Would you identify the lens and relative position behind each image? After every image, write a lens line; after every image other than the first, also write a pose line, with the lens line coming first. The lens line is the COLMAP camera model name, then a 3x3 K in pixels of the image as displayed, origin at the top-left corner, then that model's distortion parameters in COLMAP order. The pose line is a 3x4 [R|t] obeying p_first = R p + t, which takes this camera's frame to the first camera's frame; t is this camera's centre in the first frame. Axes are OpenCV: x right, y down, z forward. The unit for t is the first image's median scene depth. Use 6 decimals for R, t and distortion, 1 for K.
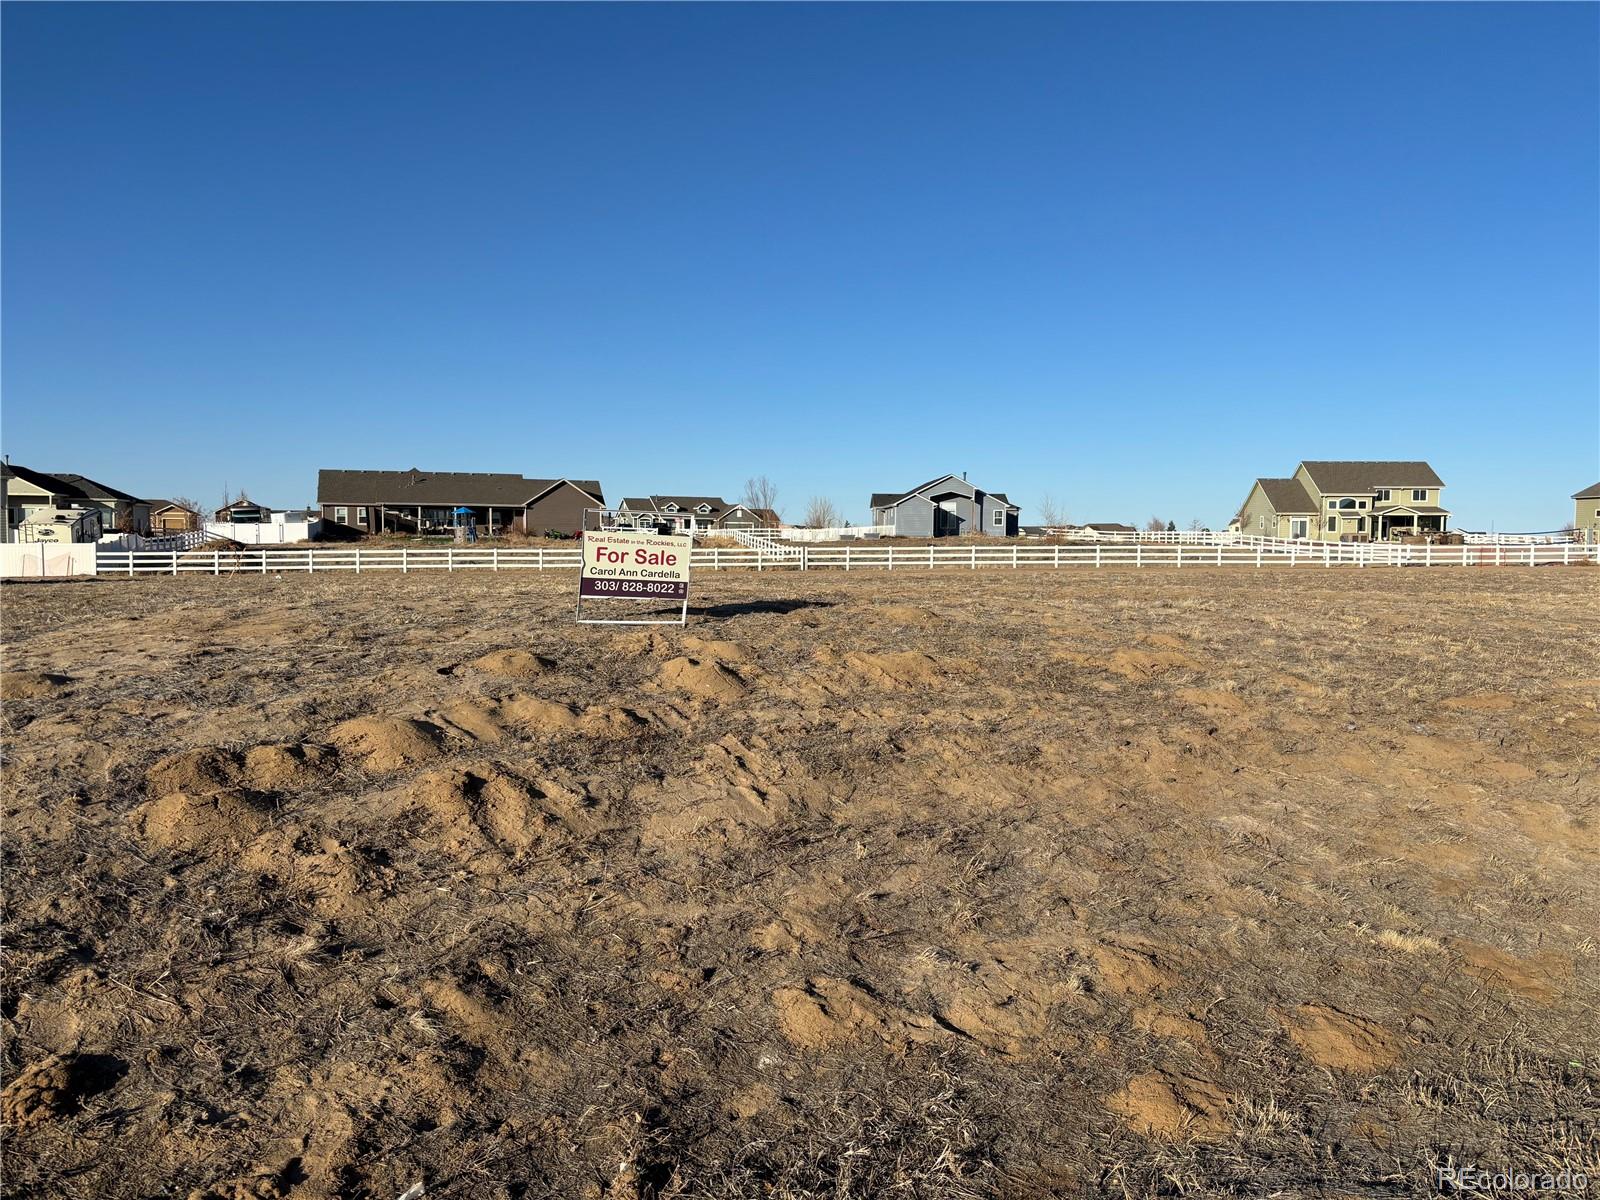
lens RADIAL K [[1174.4, 0, 802.9], [0, 1174.4, 591.2], [0, 0, 1]] dist [0.003779, -0.009815]
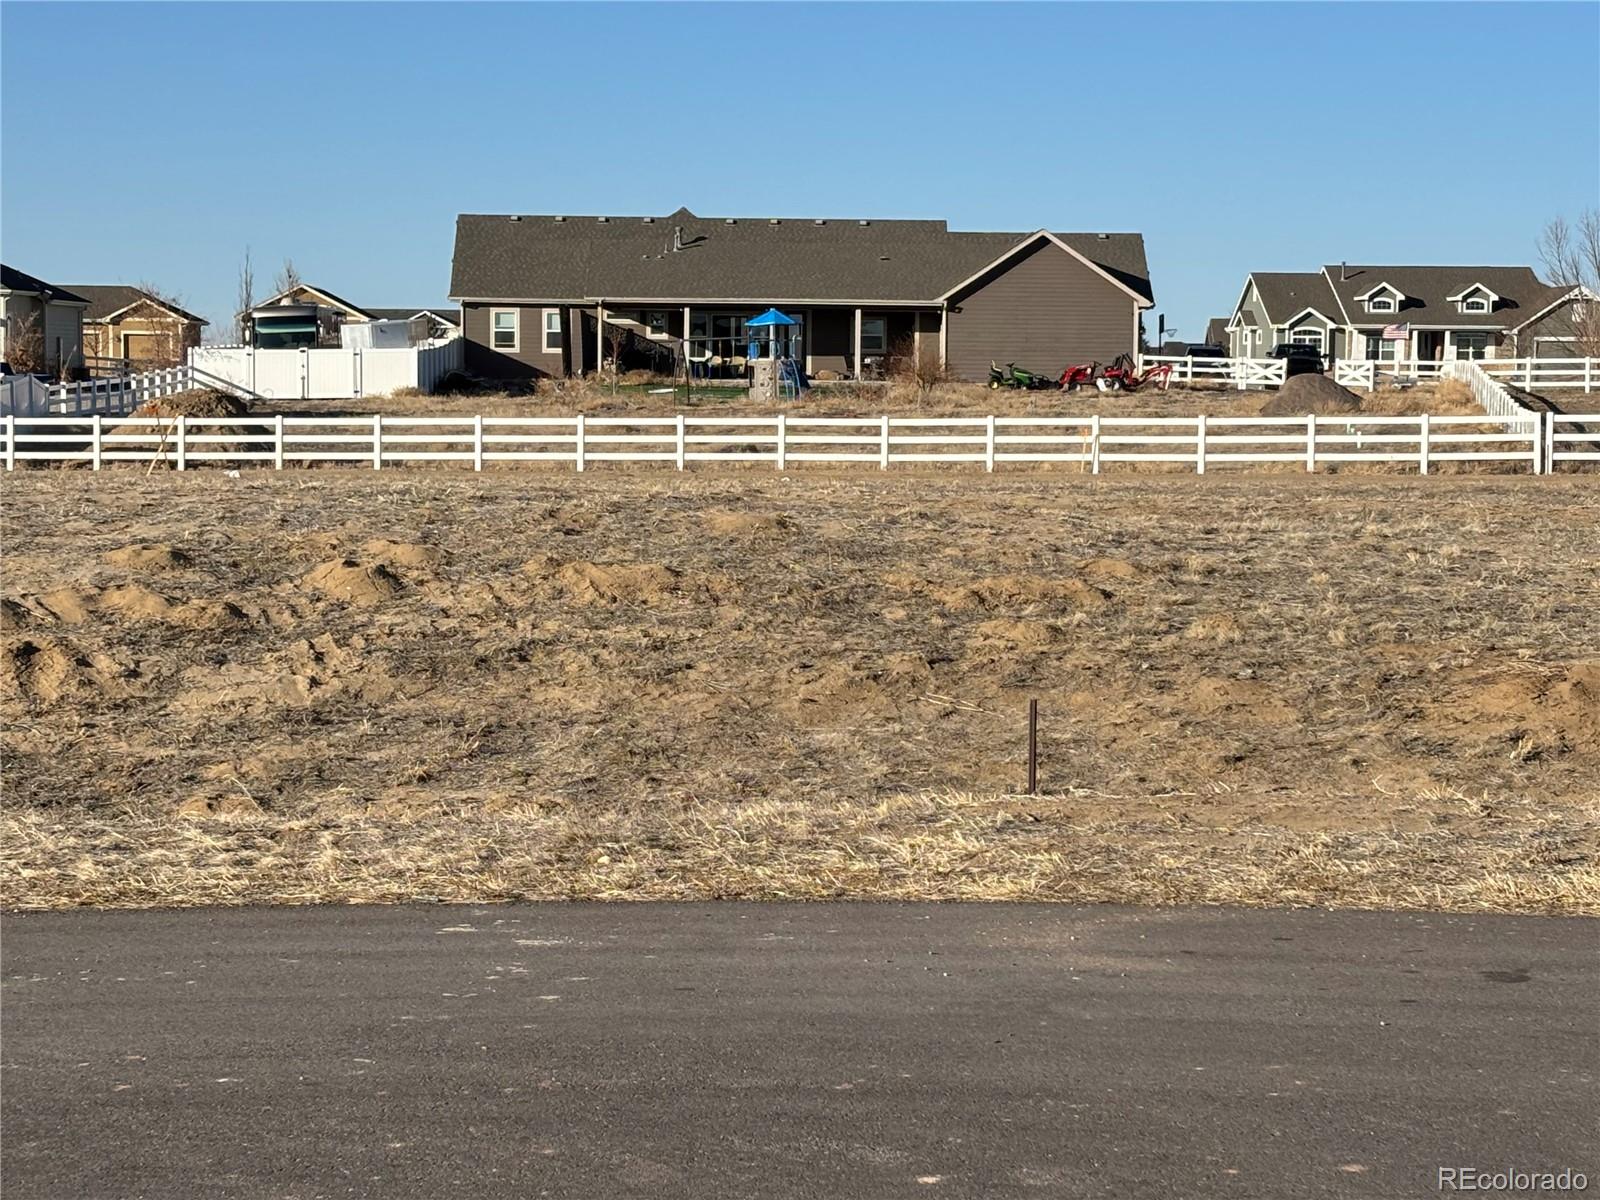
lens RADIAL K [[3486.8, 0, 823.6], [0, 3486.8, 582.3], [0, 0, 1]] dist [0.188035, 0.000000]
pose [[0.950877, 0.019724, -0.308940, 0.084712], [-0.015672, 0.999756, 0.015594, 0.002243], [0.309172, -0.009986, 0.950954, -0.111398]]
